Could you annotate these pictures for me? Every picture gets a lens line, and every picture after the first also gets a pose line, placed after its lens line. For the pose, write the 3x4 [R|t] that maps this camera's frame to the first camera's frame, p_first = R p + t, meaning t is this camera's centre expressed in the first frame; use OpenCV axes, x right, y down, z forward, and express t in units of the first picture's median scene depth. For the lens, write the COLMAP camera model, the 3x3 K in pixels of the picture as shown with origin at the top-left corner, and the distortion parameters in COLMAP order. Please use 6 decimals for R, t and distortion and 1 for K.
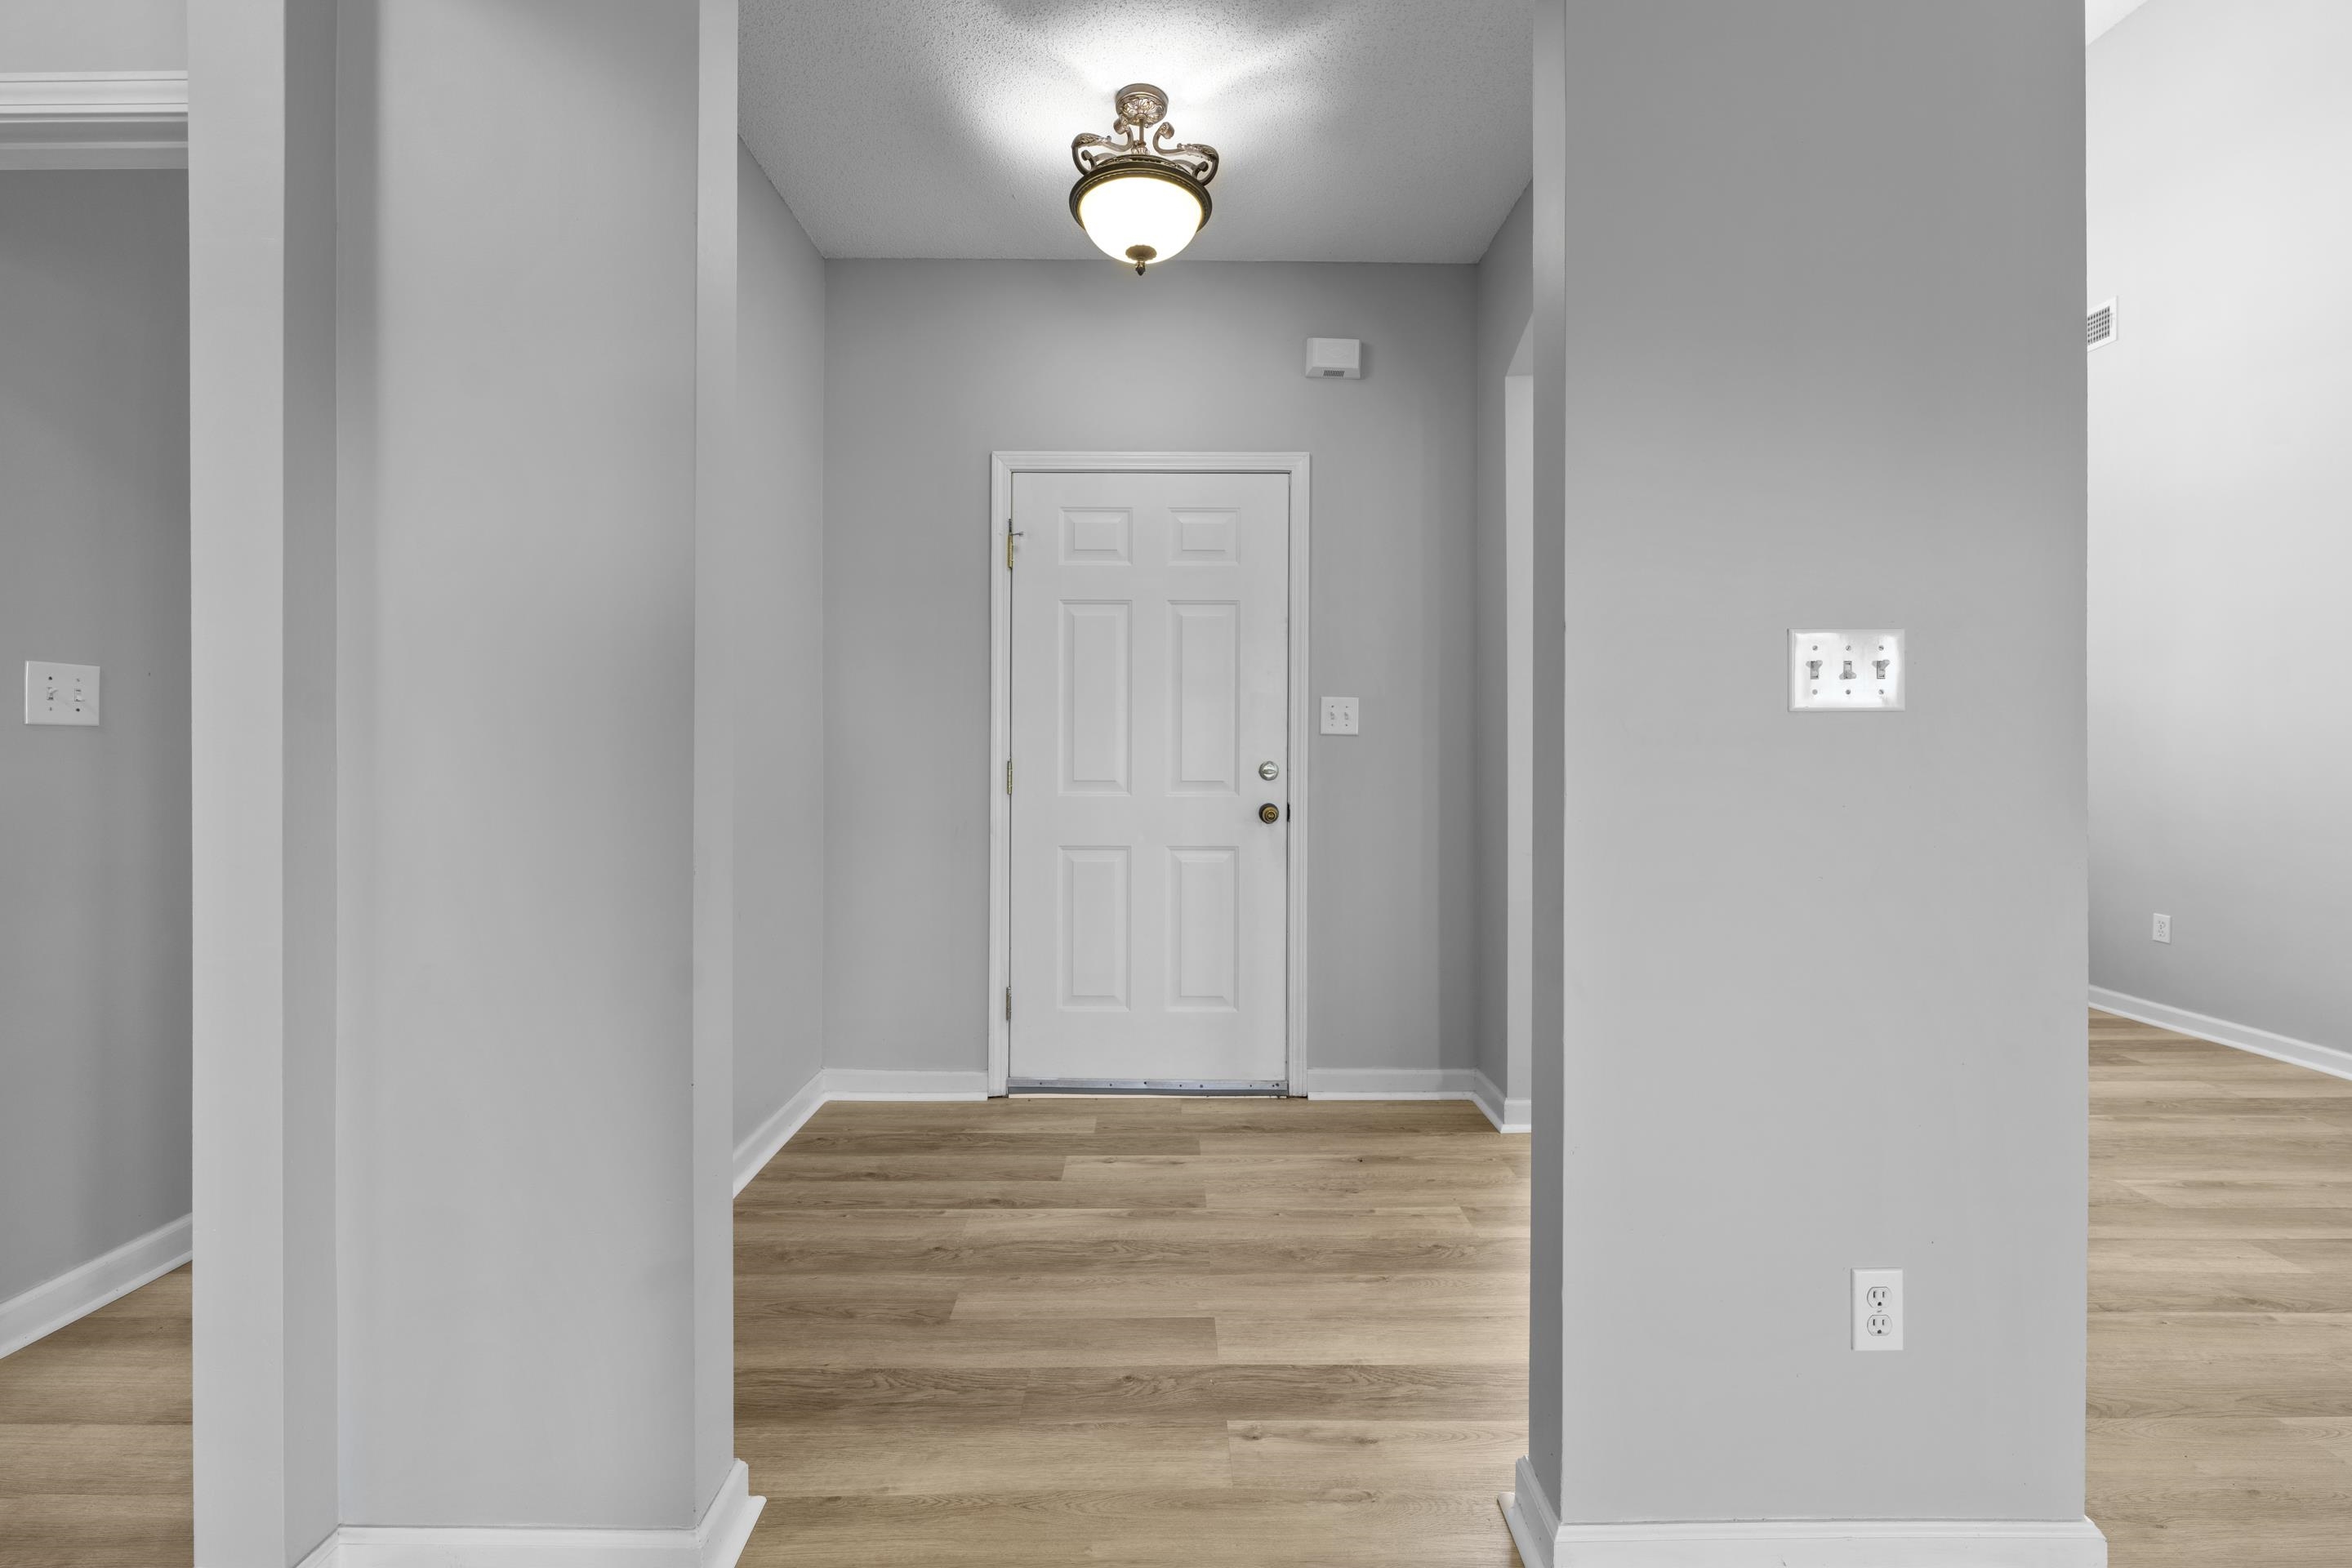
lens RADIAL K [[944.4, 0, 1176.0], [0, 944.4, 784.0], [0, 0, 1]] dist [-0.002228, -0.000170]
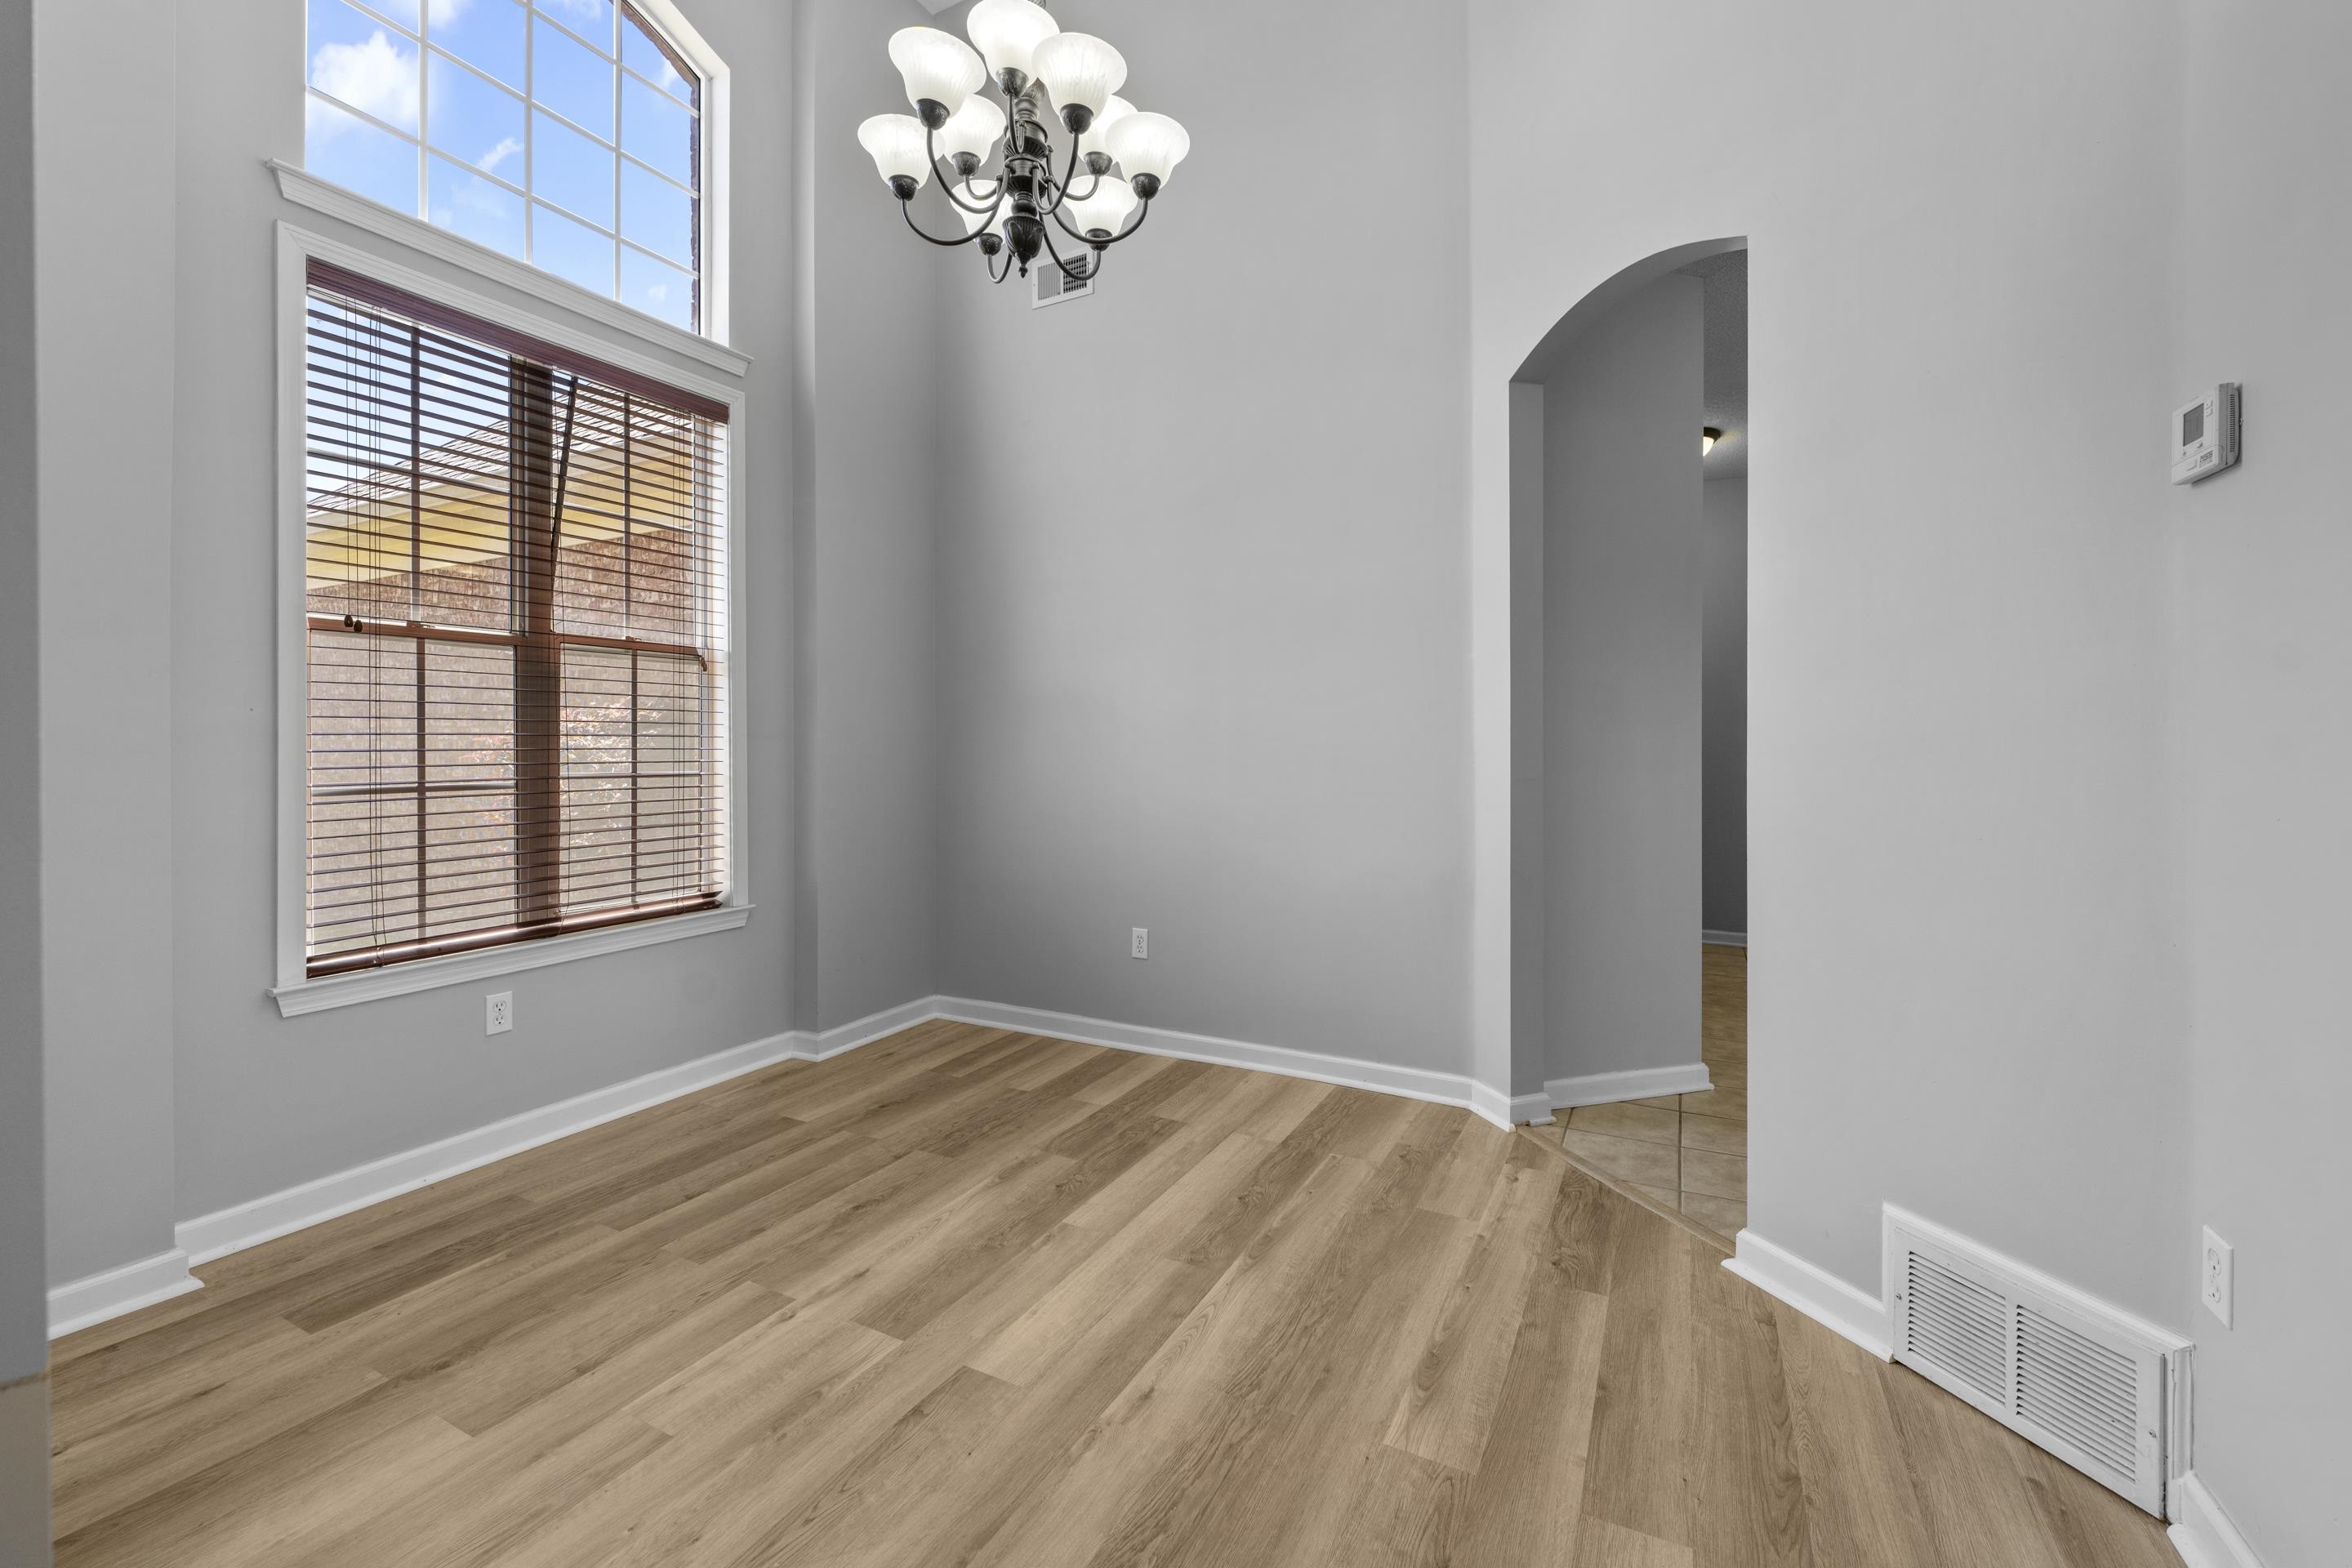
lens RADIAL K [[944.4, 0, 1176.0], [0, 944.4, 784.0], [0, 0, 1]] dist [-0.002228, -0.000170]
pose [[0.471278, -0.035439, 0.881272, 0.257784], [0.033435, 0.999192, 0.022301, -0.022399], [-0.881351, 0.018955, 0.472082, 0.534673]]
